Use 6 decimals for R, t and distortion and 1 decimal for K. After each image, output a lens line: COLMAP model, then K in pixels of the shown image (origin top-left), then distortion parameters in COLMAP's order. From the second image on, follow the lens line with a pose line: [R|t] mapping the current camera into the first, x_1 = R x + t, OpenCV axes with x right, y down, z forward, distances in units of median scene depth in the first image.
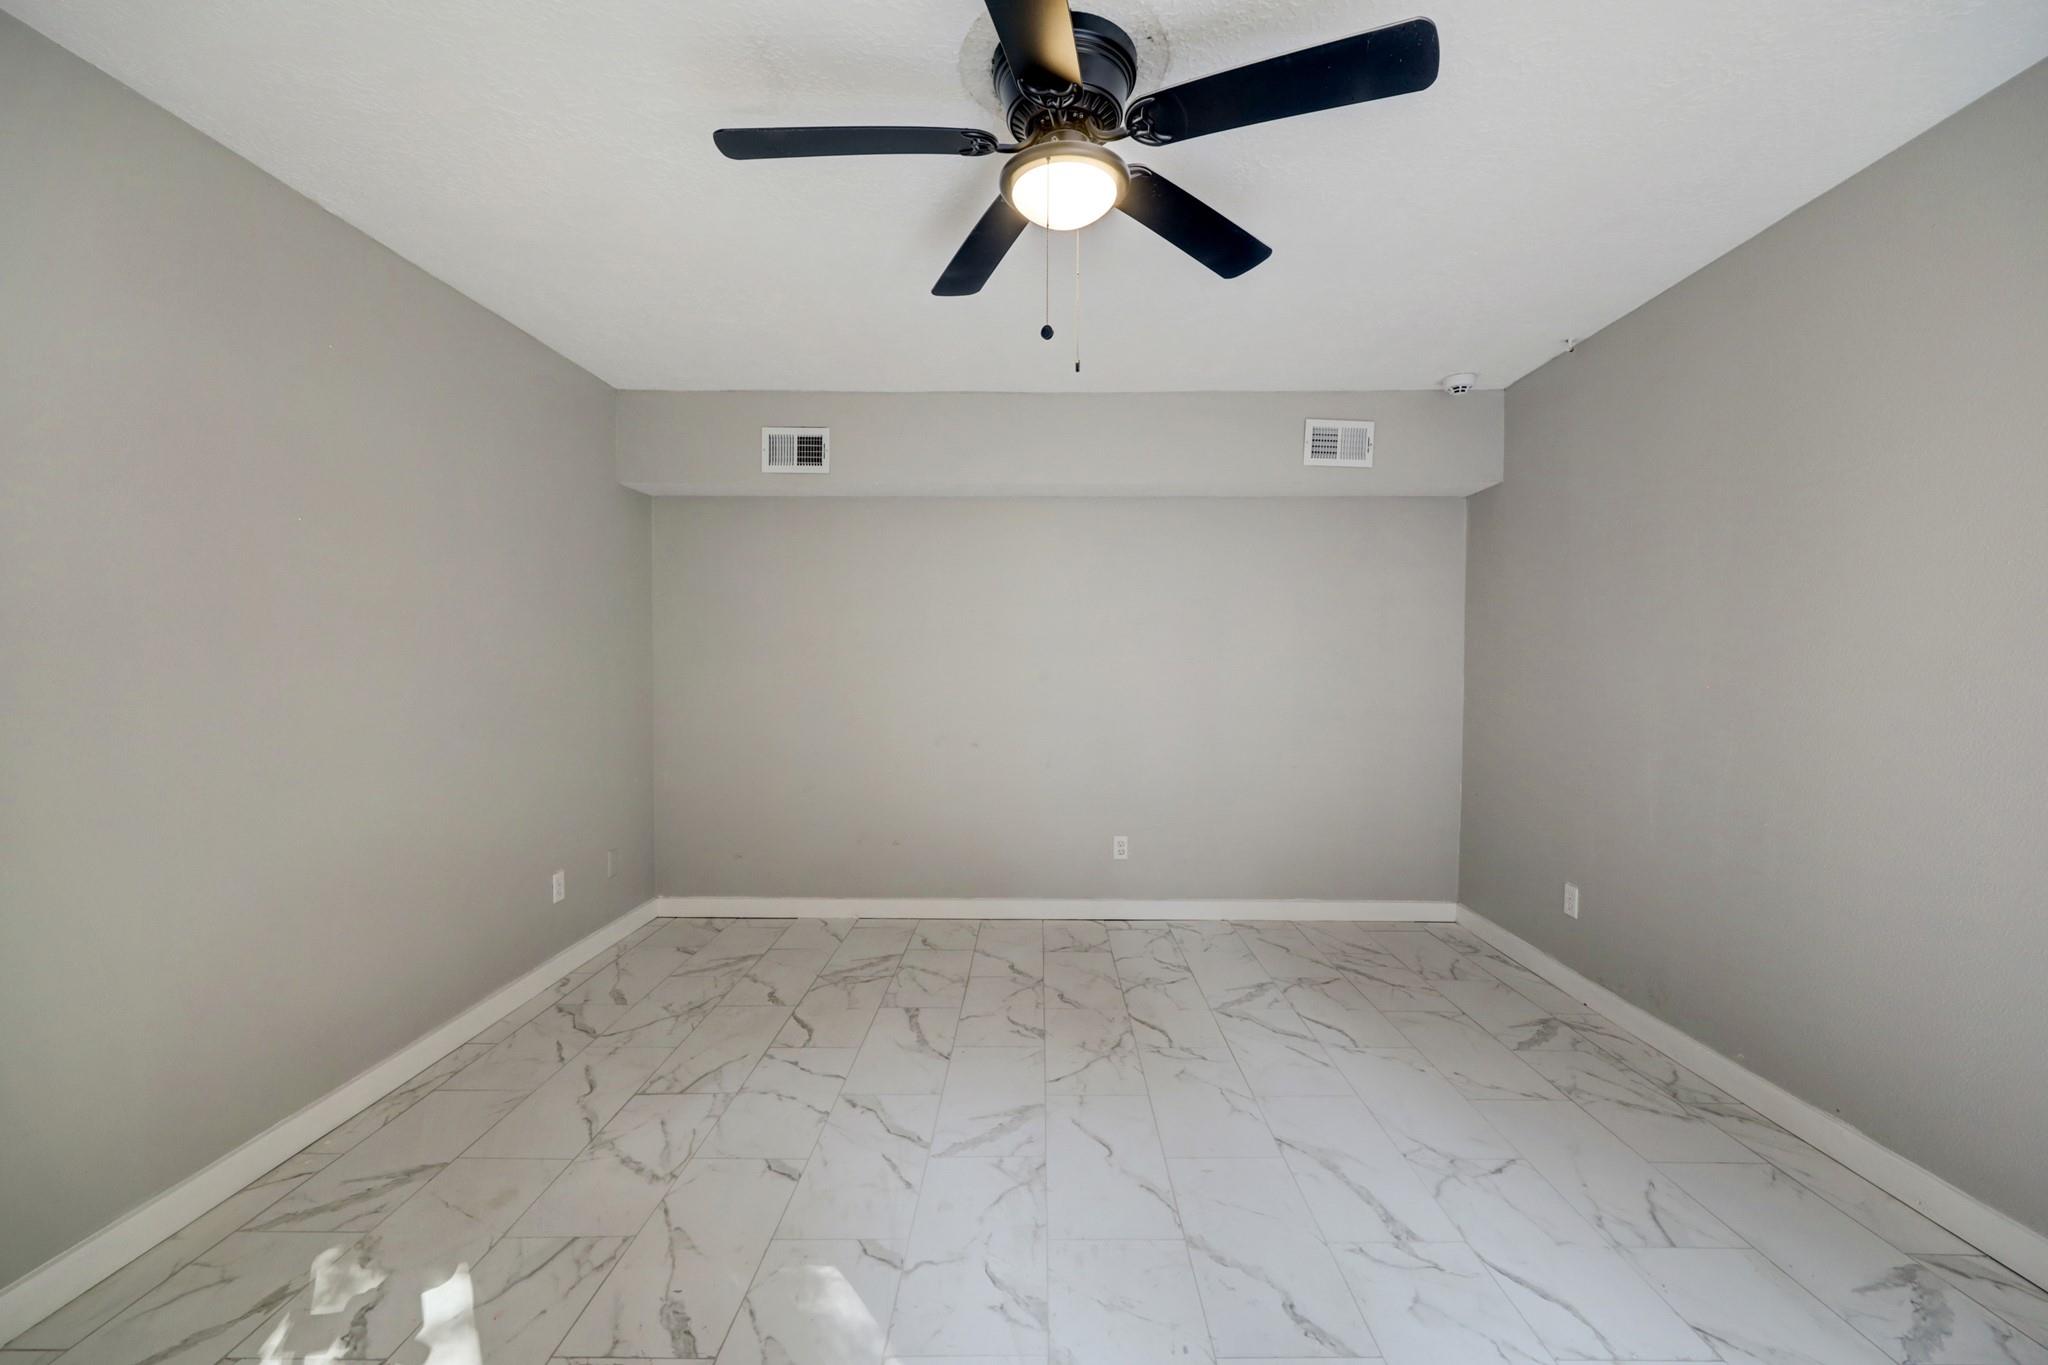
lens RADIAL K [[829.5, 0, 1030.3], [0, 829.5, 685.4], [0, 0, 1]] dist [0.003320, -0.000119]
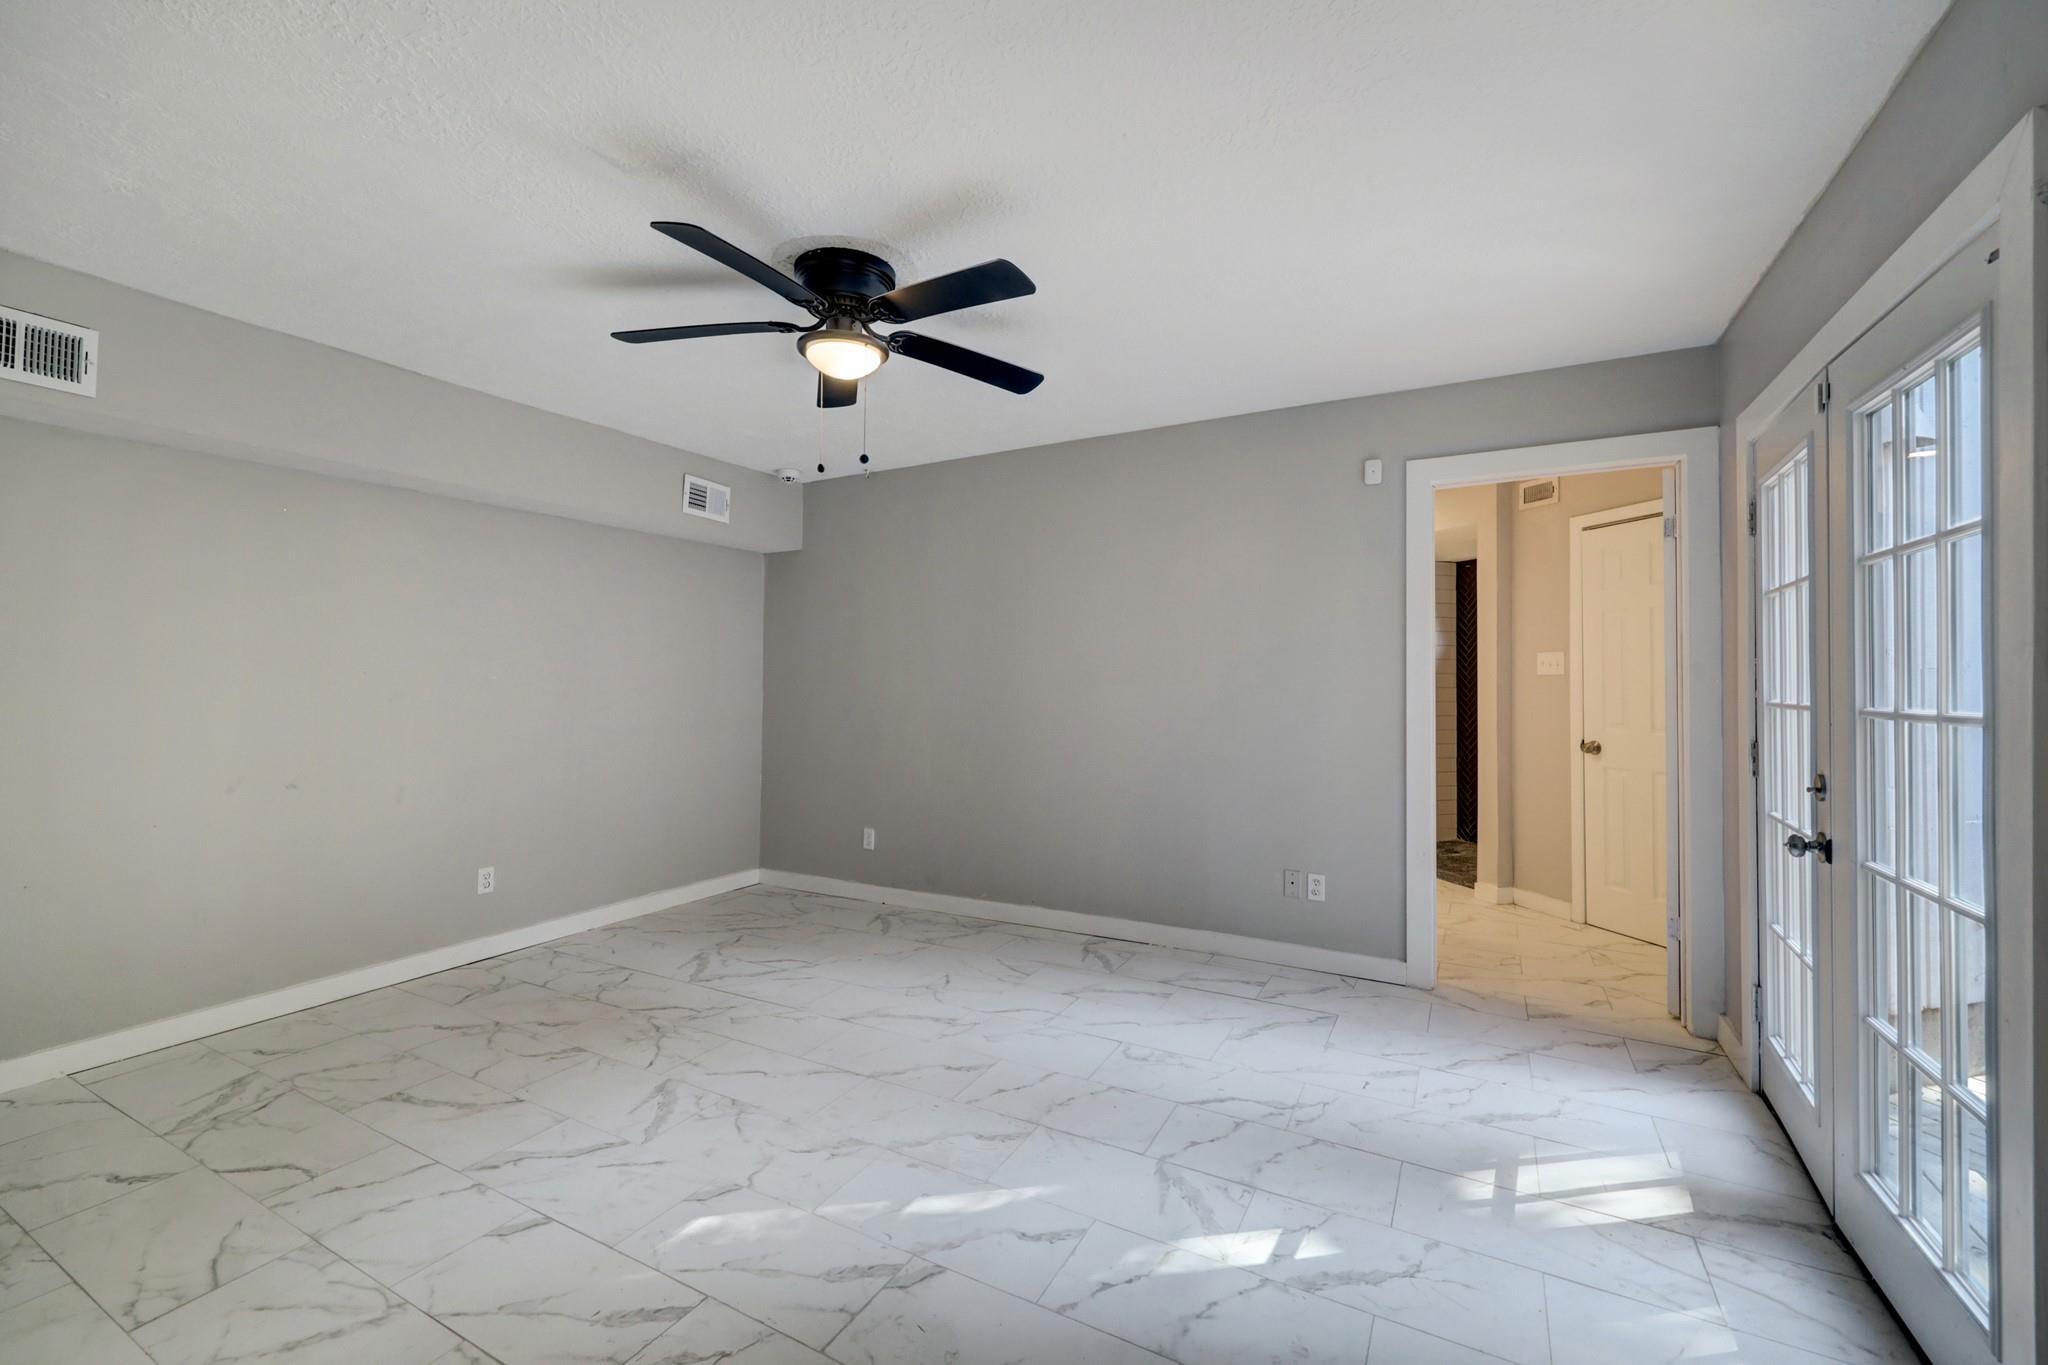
lens RADIAL K [[829.5, 0, 1033.0], [0, 829.5, 676.9], [0, 0, 1]] dist [0.003320, -0.000119]
pose [[0.467824, 0.004125, 0.883812, -0.536122], [0.023643, 0.999573, -0.017180, -0.001363], [-0.883505, 0.028933, 0.467526, 0.025884]]
